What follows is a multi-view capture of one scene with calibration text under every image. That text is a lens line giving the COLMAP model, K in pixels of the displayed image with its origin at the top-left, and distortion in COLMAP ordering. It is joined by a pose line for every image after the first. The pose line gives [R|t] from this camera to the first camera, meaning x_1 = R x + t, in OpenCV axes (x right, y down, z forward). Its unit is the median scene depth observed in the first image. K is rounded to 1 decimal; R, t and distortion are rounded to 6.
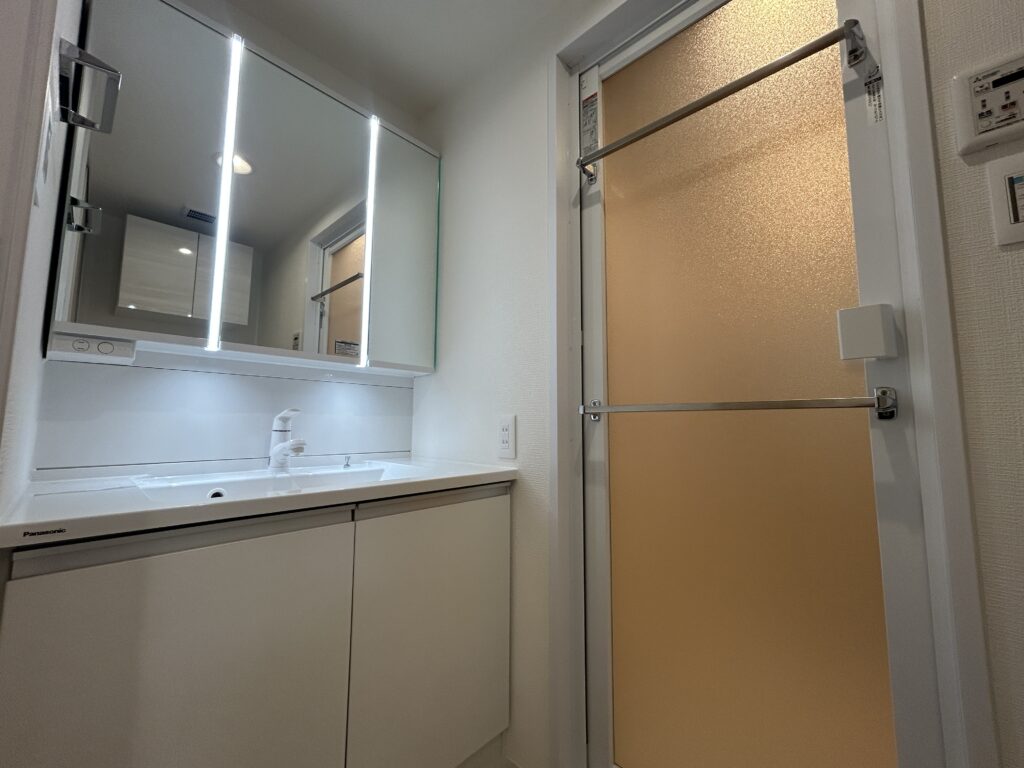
lens RADIAL K [[410.5, 0, 514.8], [0, 410.5, 383.2], [0, 0, 1]] dist [-0.002530, -0.000869]
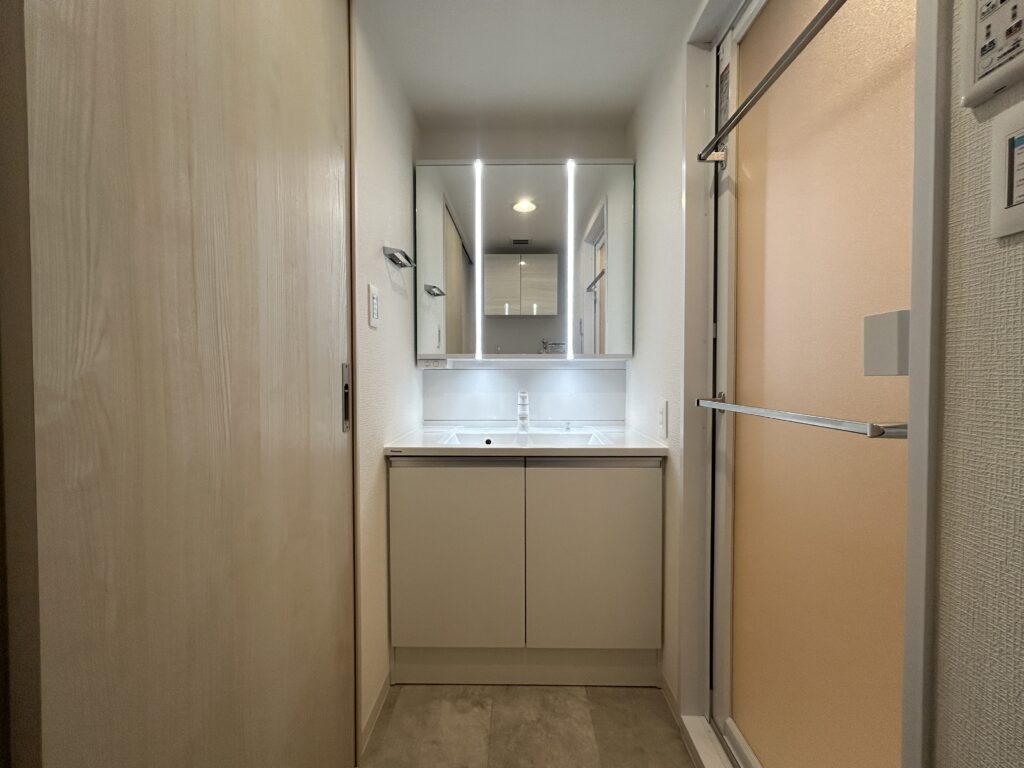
lens RADIAL K [[410.5, 0, 505.7], [0, 410.5, 384.3], [0, 0, 1]] dist [-0.002530, -0.000869]
pose [[0.663763, 0.013672, -0.747818, 0.587218], [0.077665, 0.993168, 0.087093, -0.107420], [0.743900, -0.115888, 0.658166, -0.078366]]
